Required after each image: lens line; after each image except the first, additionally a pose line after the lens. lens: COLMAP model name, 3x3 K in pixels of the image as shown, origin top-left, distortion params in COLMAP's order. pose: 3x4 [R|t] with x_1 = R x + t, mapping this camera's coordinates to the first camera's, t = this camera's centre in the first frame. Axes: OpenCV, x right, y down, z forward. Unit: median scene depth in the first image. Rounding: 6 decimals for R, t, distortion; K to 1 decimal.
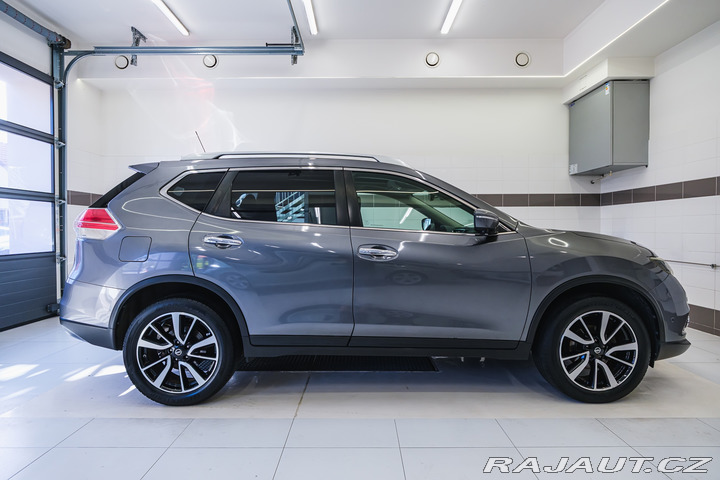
lens RADIAL K [[382.4, 0, 355.7], [0, 382.4, 243.7], [0, 0, 1]] dist [-0.003463, -0.001969]
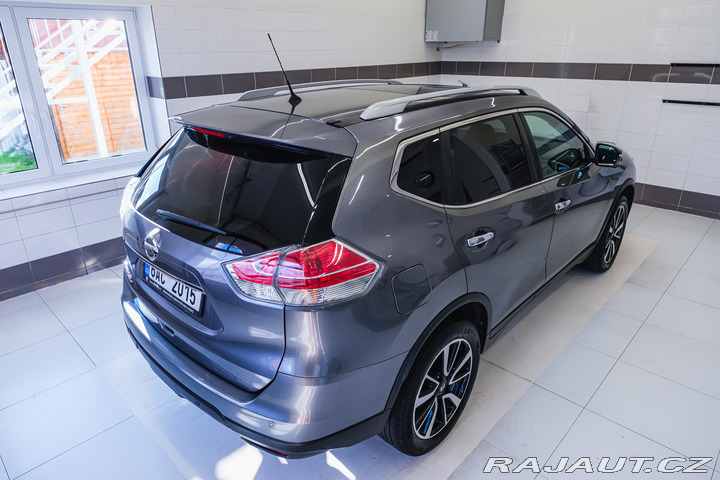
lens RADIAL K [[468.8, 0, 358.7], [0, 468.8, 234.3], [0, 0, 1]] dist [0.025206, -0.003626]
pose [[0.690590, -0.276124, 0.668462, -1.138890], [0.031033, 0.934714, 0.354045, -0.354588], [-0.722581, -0.223755, 0.654072, 0.565668]]
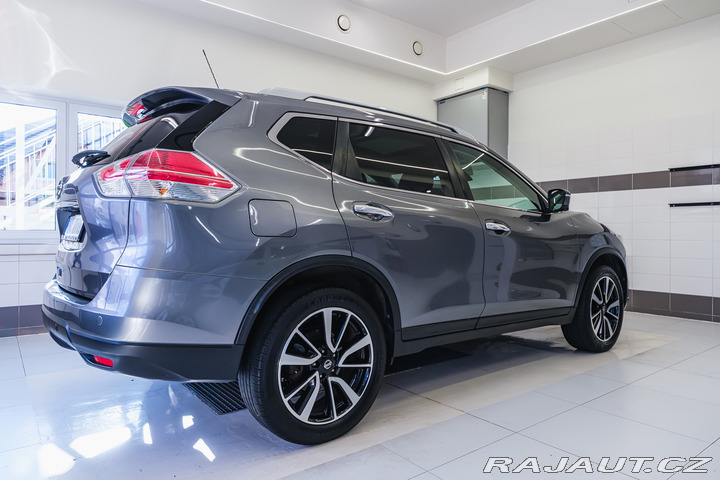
lens RADIAL K [[468.8, 0, 355.8], [0, 468.8, 238.6], [0, 0, 1]] dist [0.025206, -0.003626]
pose [[0.796757, -0.003153, 0.604291, -0.951670], [0.012682, 0.999853, -0.011503, 0.059538], [-0.604166, 0.016829, 0.796681, 0.265656]]
